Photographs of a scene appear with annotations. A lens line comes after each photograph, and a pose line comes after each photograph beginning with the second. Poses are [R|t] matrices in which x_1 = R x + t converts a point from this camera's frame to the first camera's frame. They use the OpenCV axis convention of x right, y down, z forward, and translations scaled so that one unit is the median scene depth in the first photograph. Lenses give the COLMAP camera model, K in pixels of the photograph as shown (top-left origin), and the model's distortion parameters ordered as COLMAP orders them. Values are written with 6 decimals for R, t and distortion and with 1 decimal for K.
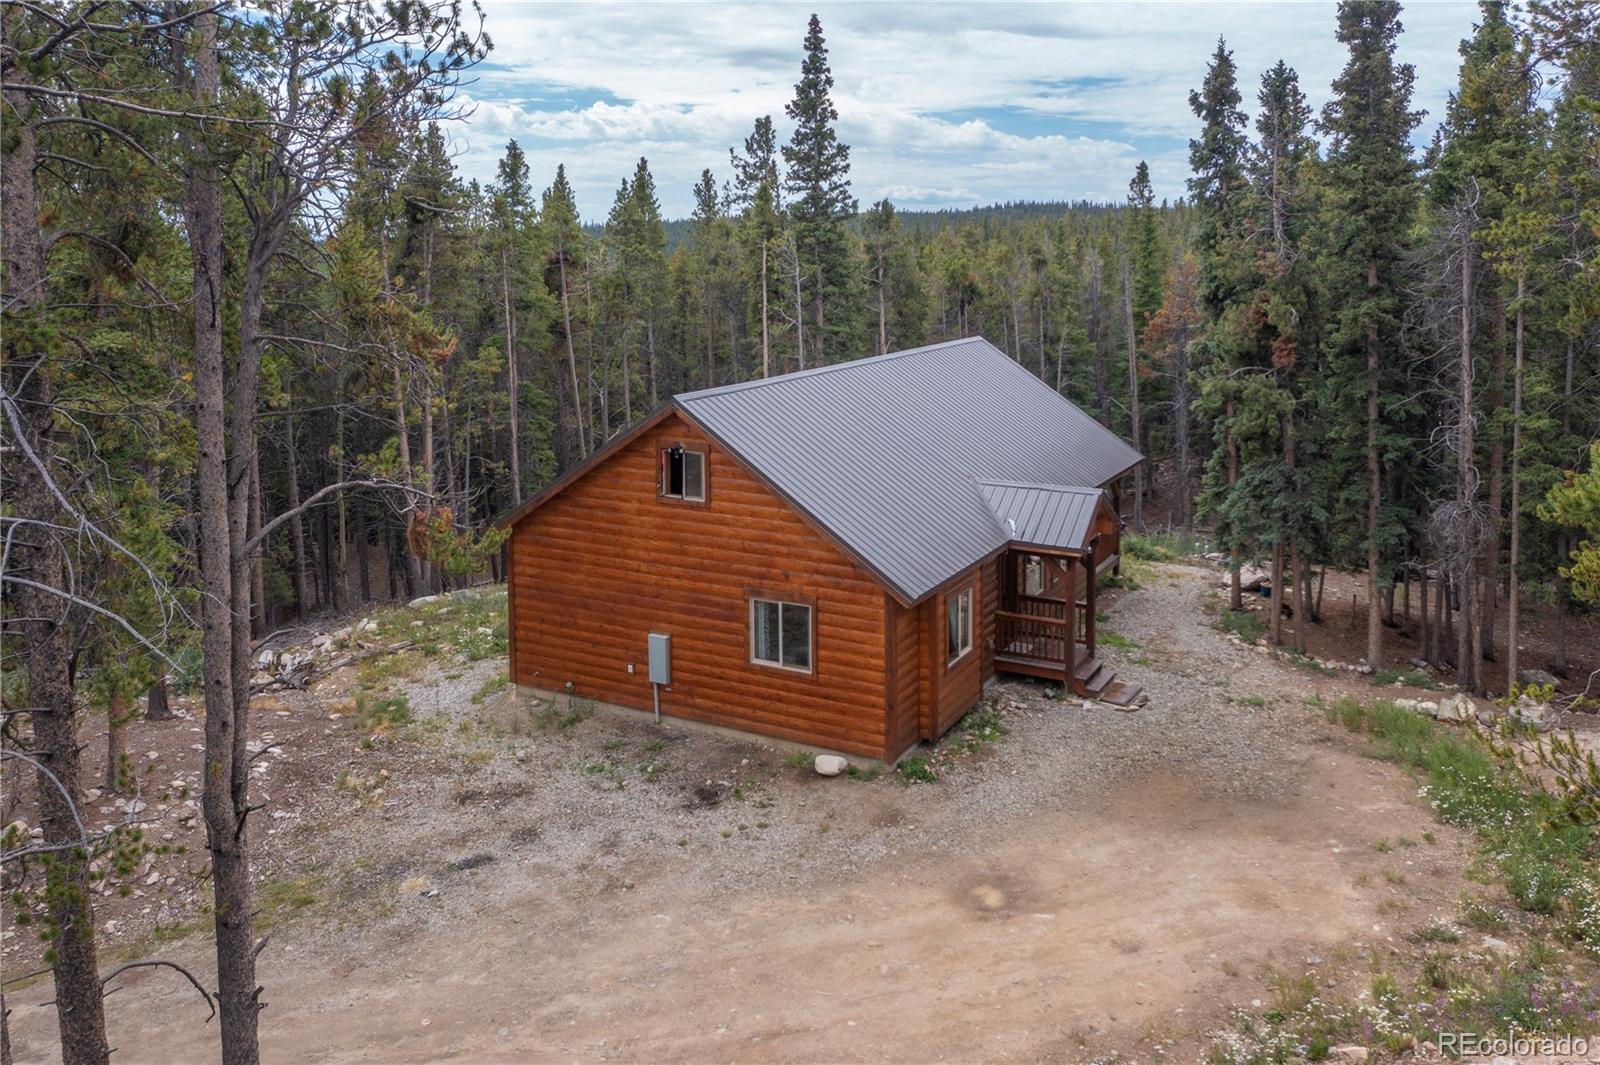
lens RADIAL K [[1300.8, 0, 786.4], [0, 1300.8, 445.6], [0, 0, 1]] dist [-0.008863, -0.004148]
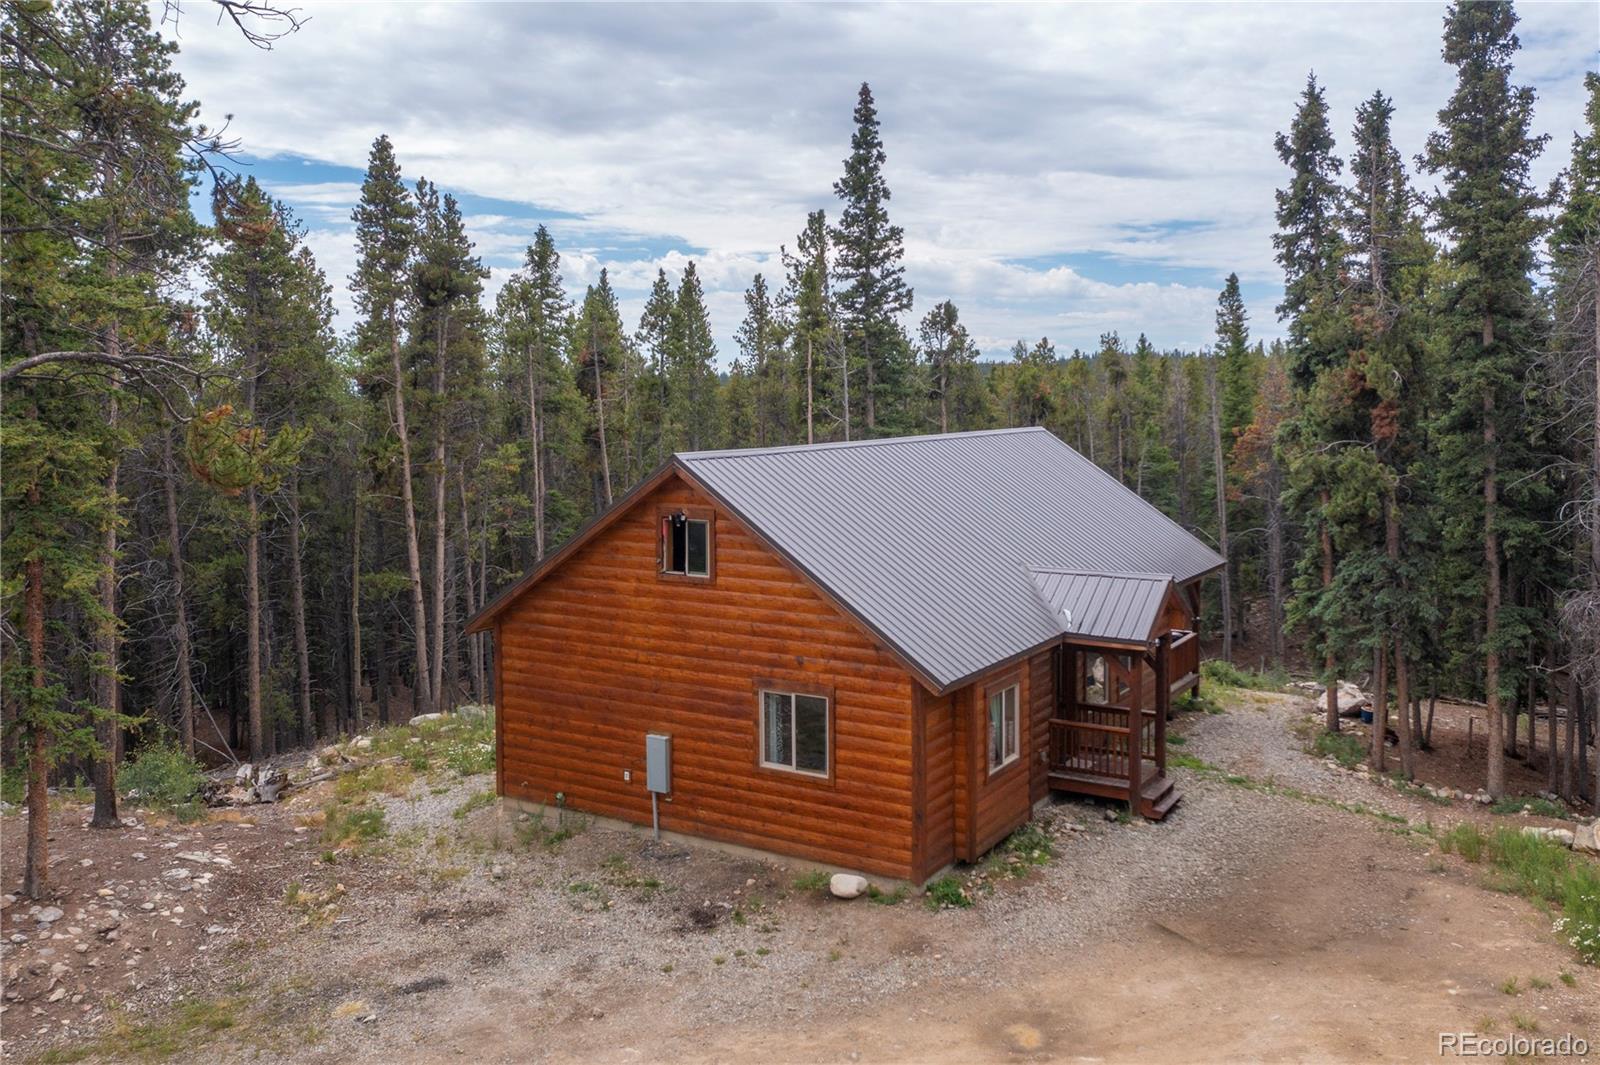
lens RADIAL K [[1367.6, 0, 806.9], [0, 1367.6, 527.4], [0, 0, 1]] dist [-0.015705, 0.001911]
pose [[0.999148, 0.013624, -0.038956, 0.035074], [-0.015762, 0.998355, -0.055125, 0.055661], [0.038141, 0.055692, 0.997719, 0.084463]]
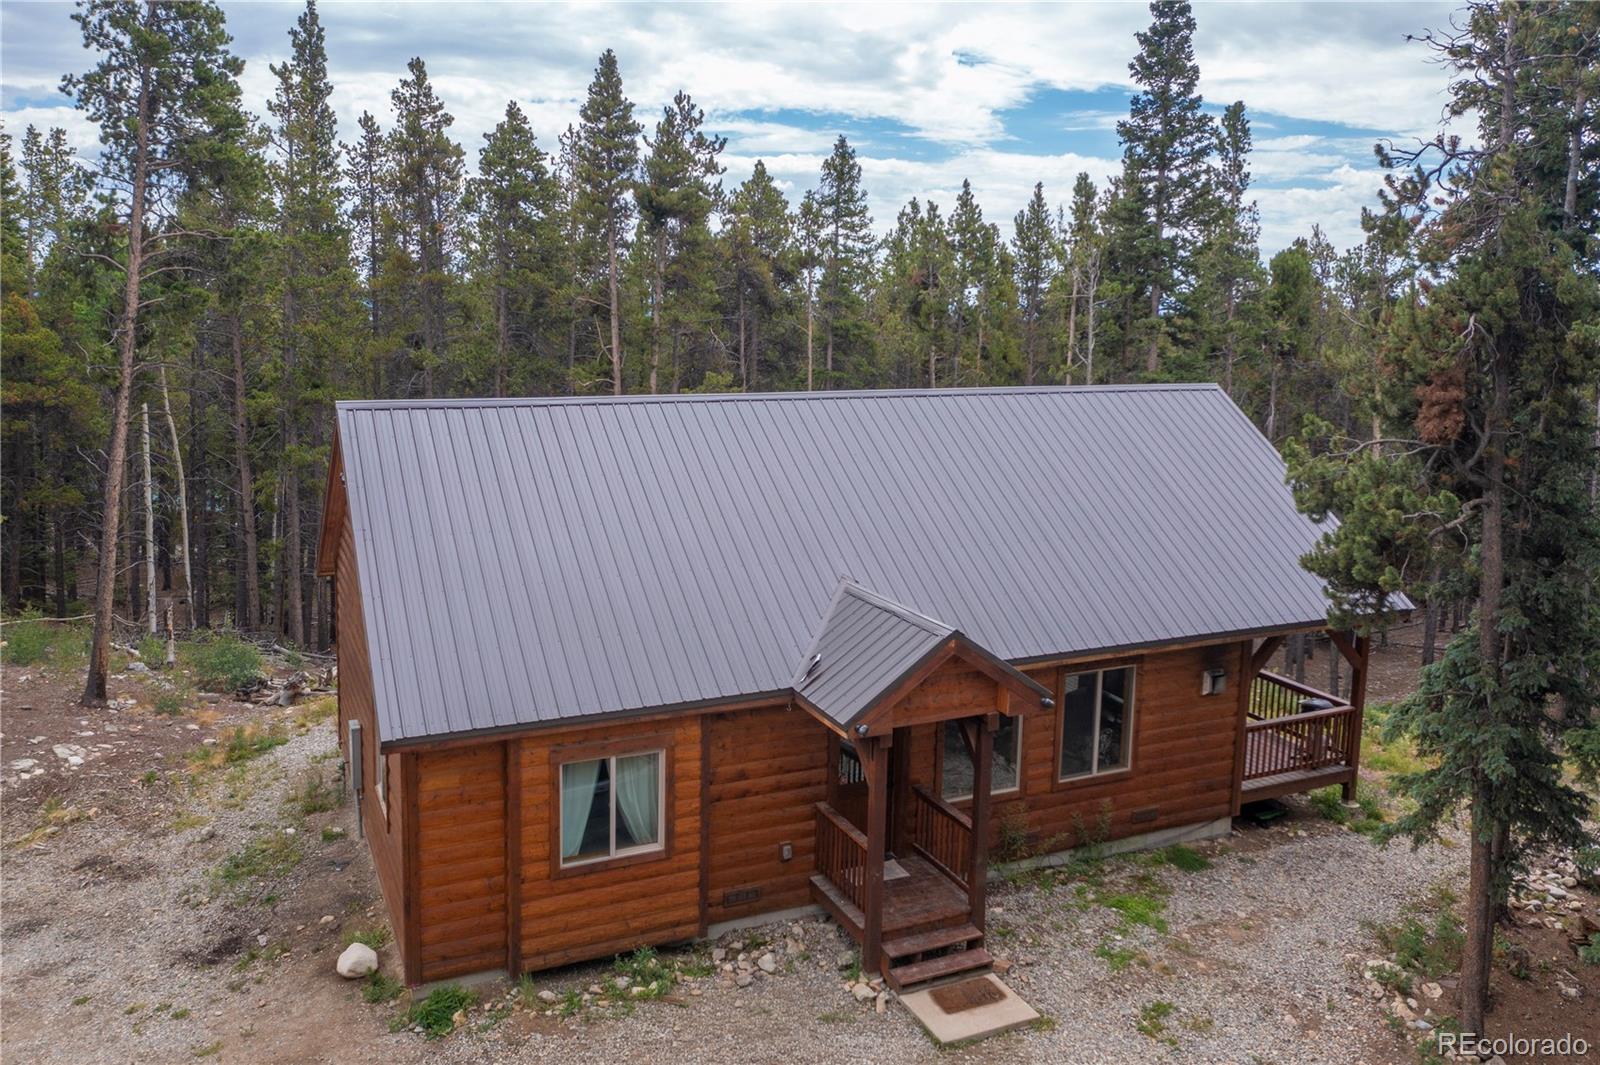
lens RADIAL K [[1300.8, 0, 796.3], [0, 1300.8, 537.6], [0, 0, 1]] dist [-0.008863, -0.004148]
pose [[0.816018, 0.130231, -0.563165, 0.522483], [-0.119716, 0.991241, 0.055757, -0.033101], [0.565494, 0.021921, 0.824461, 0.525009]]
